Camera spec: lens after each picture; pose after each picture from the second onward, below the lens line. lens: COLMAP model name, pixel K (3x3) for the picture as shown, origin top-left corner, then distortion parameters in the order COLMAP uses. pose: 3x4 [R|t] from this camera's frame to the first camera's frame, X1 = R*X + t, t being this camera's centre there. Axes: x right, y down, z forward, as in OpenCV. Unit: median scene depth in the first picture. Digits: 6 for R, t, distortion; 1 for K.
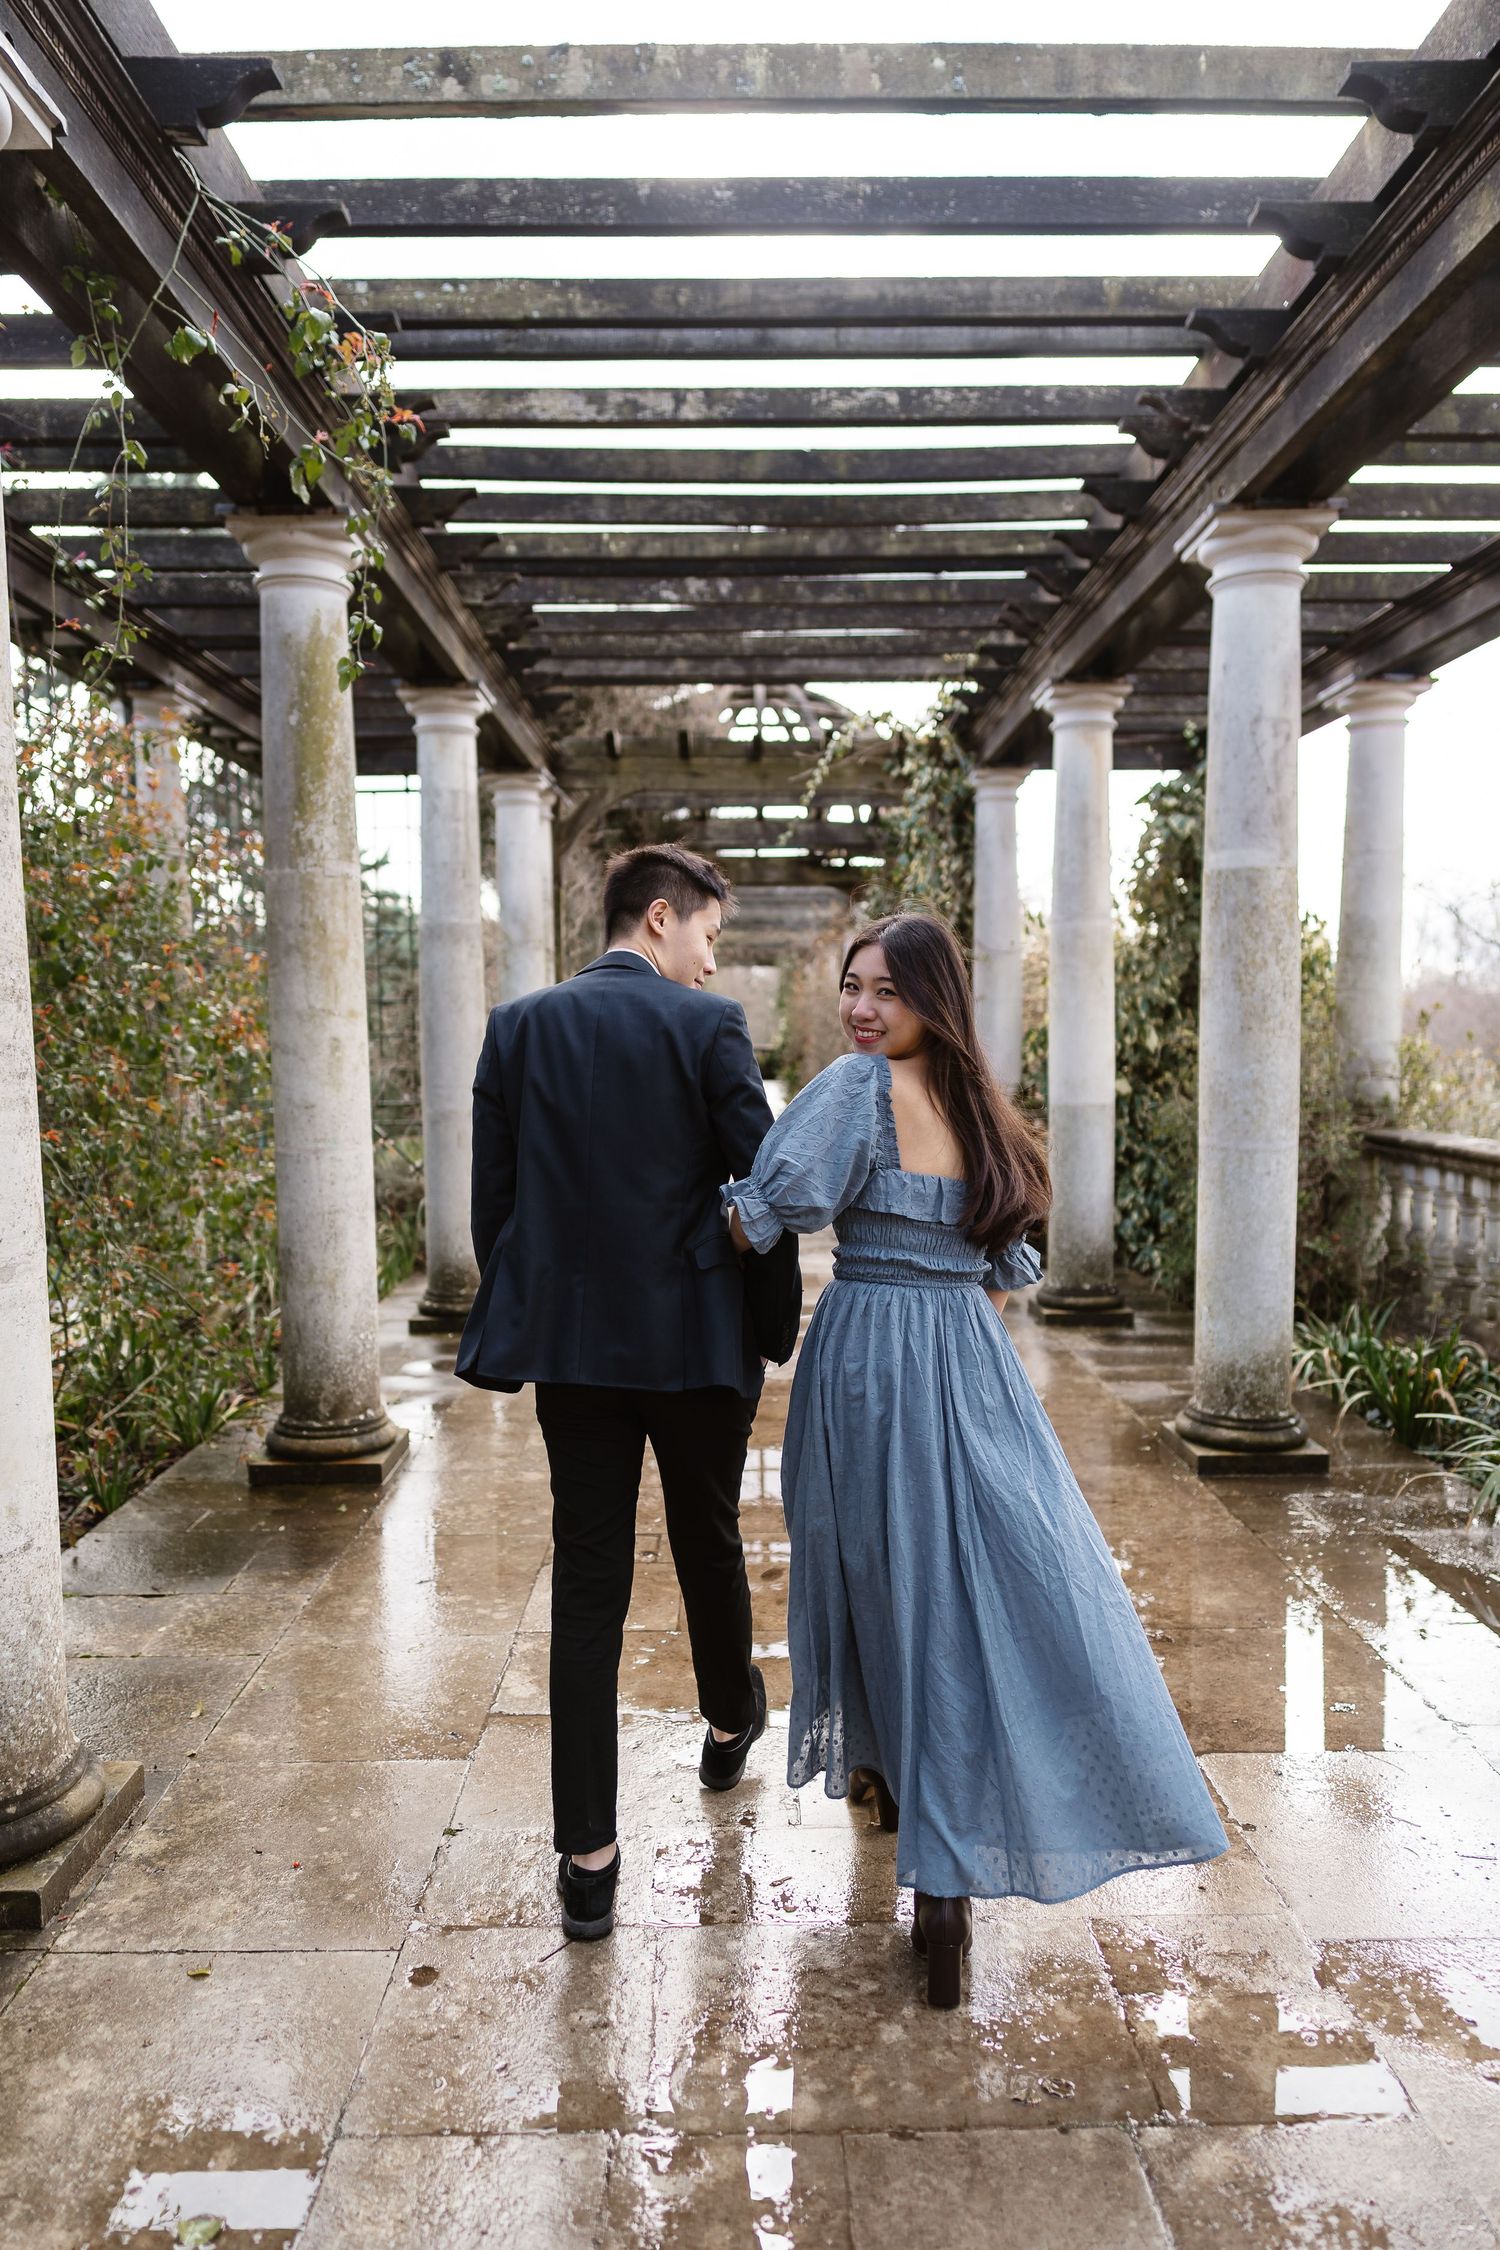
lens RADIAL K [[1517.2, 0, 767.9], [0, 1517.2, 1130.1], [0, 0, 1]] dist [-0.003914, 0.006863]
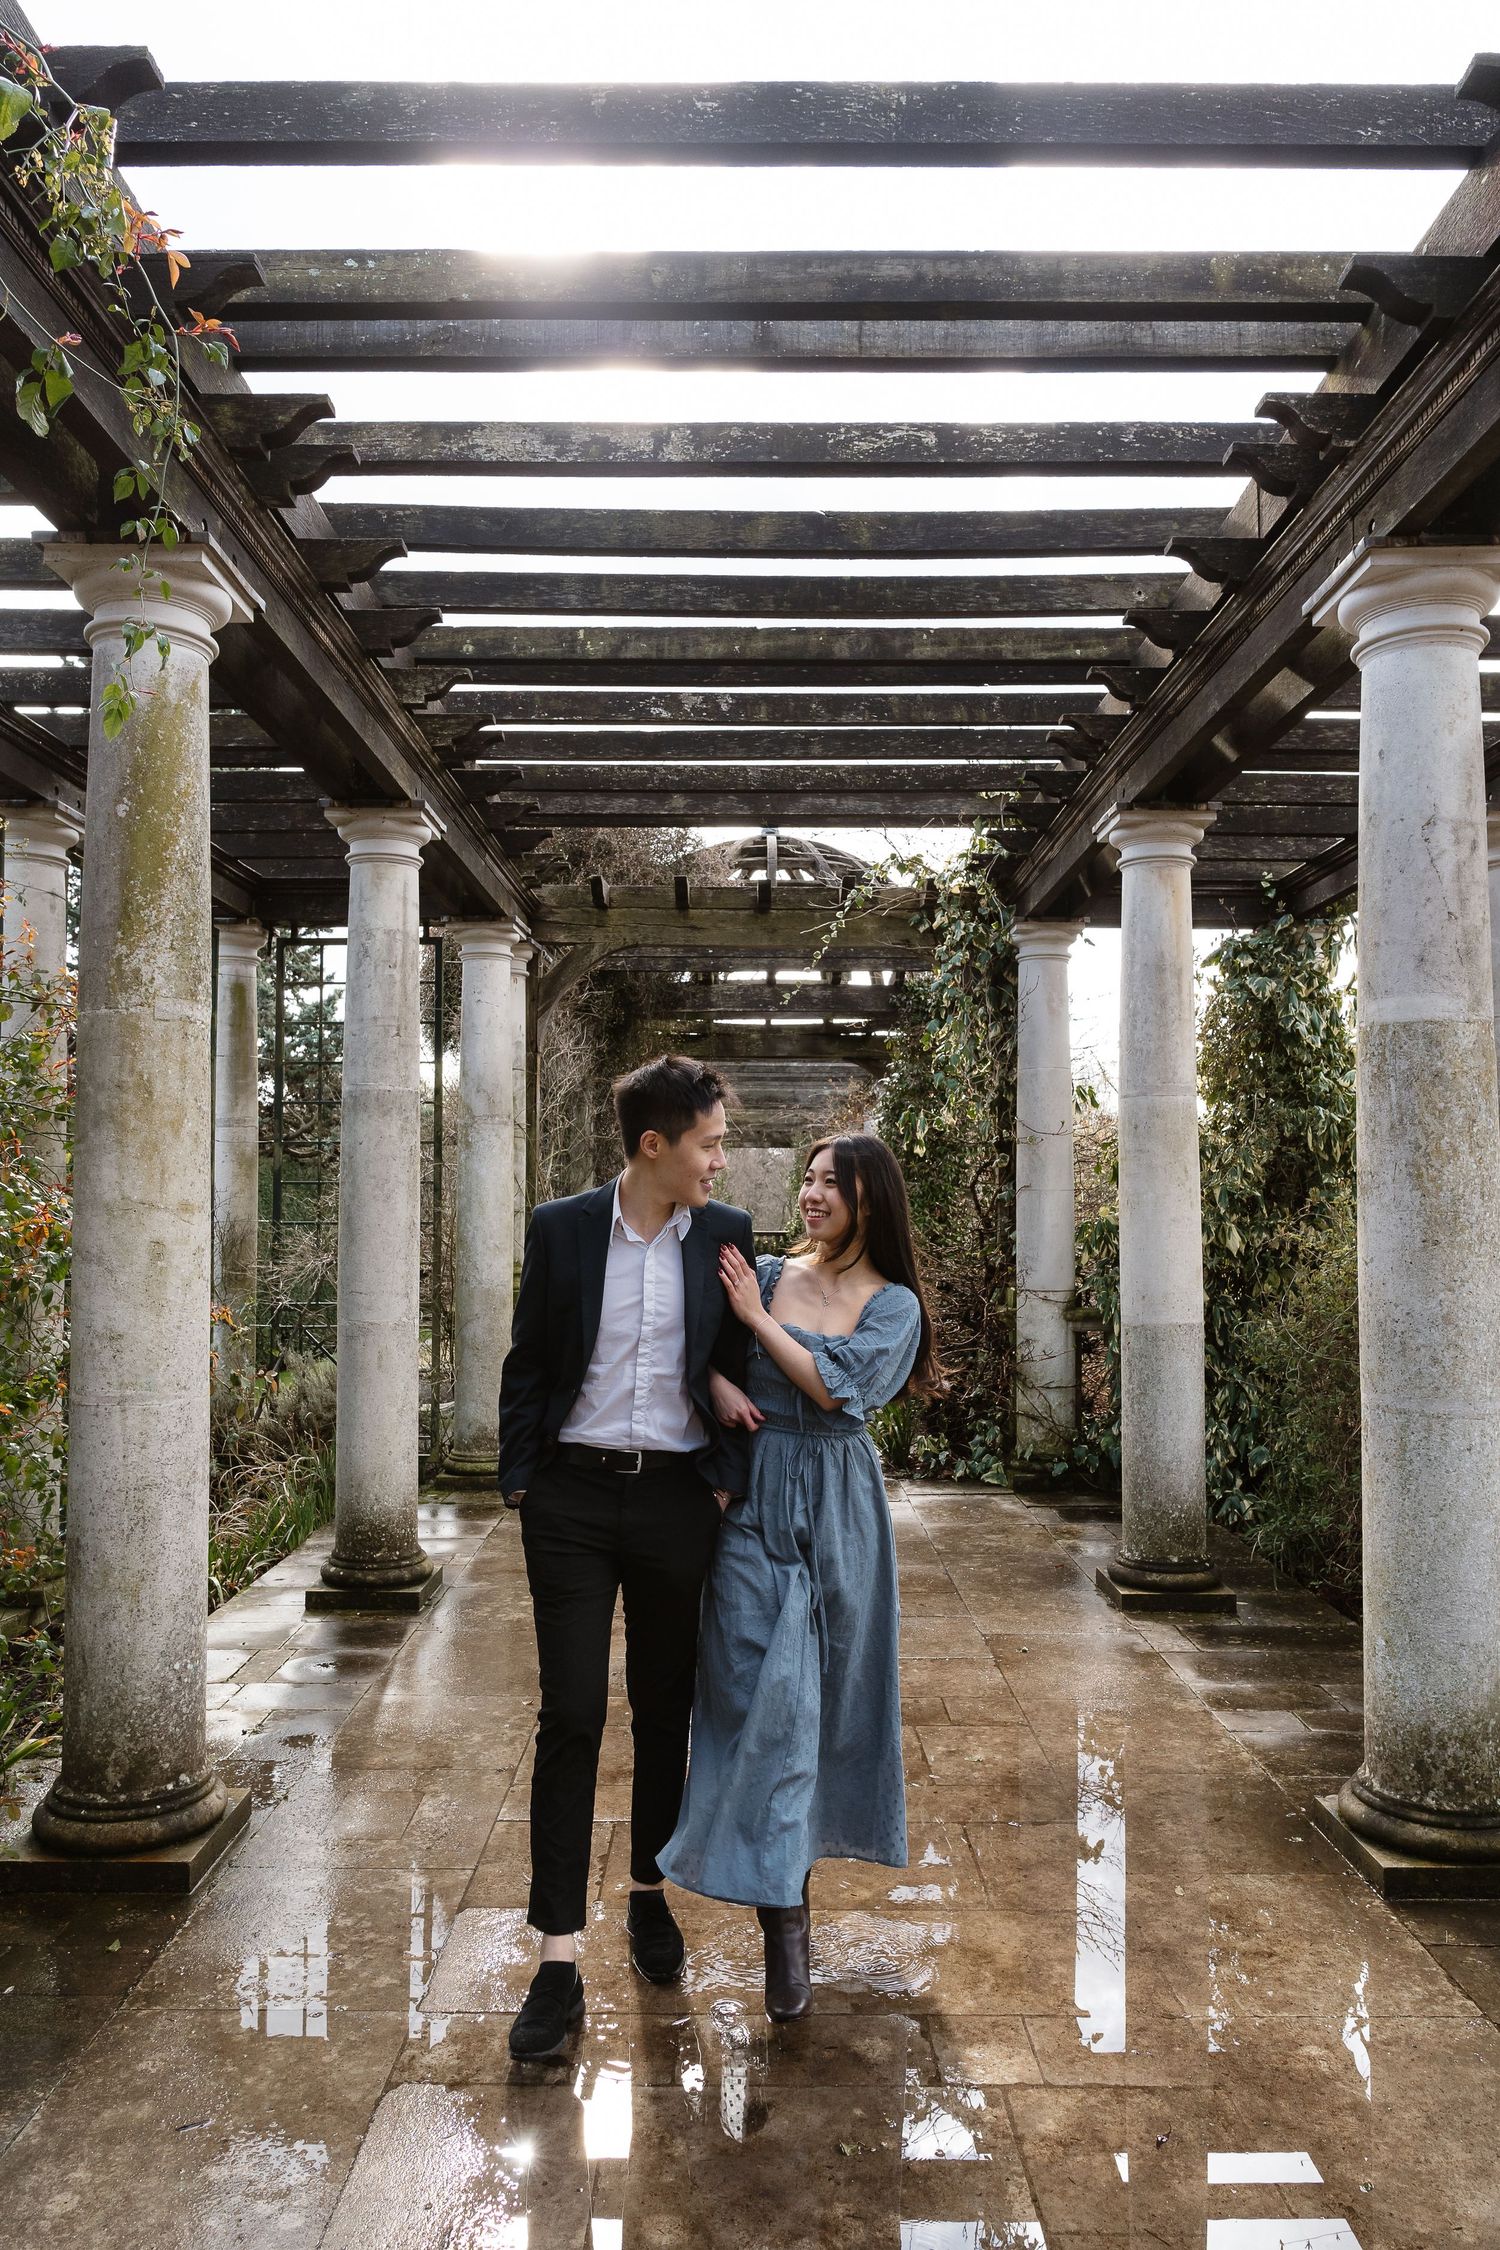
lens RADIAL K [[1517.2, 0, 742.5], [0, 1517.2, 1114.0], [0, 0, 1]] dist [-0.003914, 0.006863]
pose [[0.999537, 0.010012, -0.028718, 0.008366], [-0.013612, 0.991676, -0.128038, -0.022378], [0.027197, 0.128370, 0.991353, 0.199140]]
